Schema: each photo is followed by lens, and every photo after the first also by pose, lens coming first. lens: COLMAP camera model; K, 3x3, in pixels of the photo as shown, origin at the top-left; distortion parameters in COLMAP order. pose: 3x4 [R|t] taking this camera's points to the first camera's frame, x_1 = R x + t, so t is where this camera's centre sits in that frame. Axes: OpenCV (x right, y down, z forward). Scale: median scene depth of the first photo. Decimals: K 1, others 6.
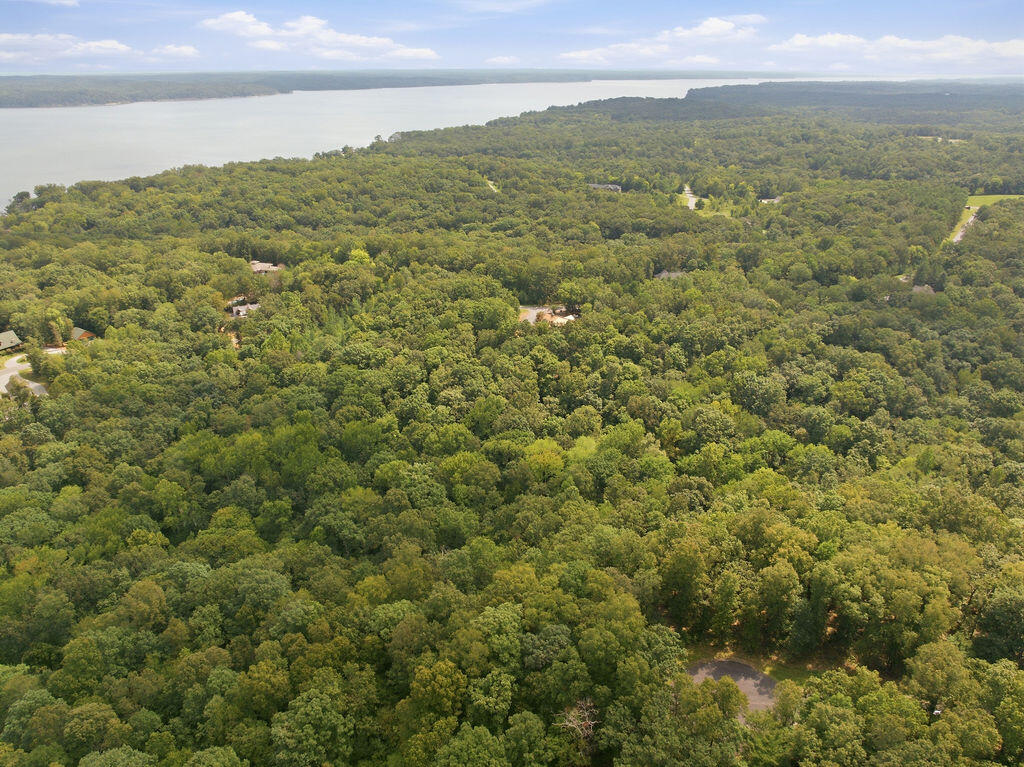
lens RADIAL K [[720.0, 0, 512.0], [0, 720.0, 383.5], [0, 0, 1]] dist [-0.047470, 0.012038]
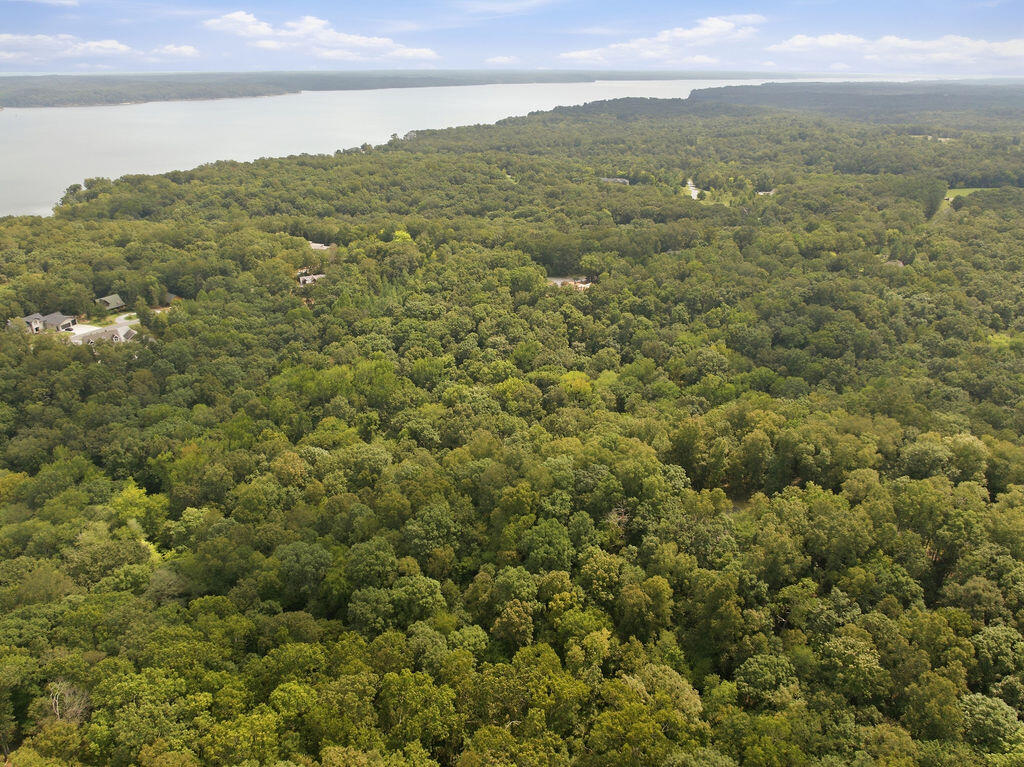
lens RADIAL K [[720.0, 0, 512.0], [0, 720.0, 383.5], [0, 0, 1]] dist [-0.047470, 0.012038]
pose [[0.999993, 0.002096, -0.003226, -0.045087], [-0.002097, 0.999998, -0.000238, 0.073215], [0.003226, 0.000245, 0.999995, -0.182782]]
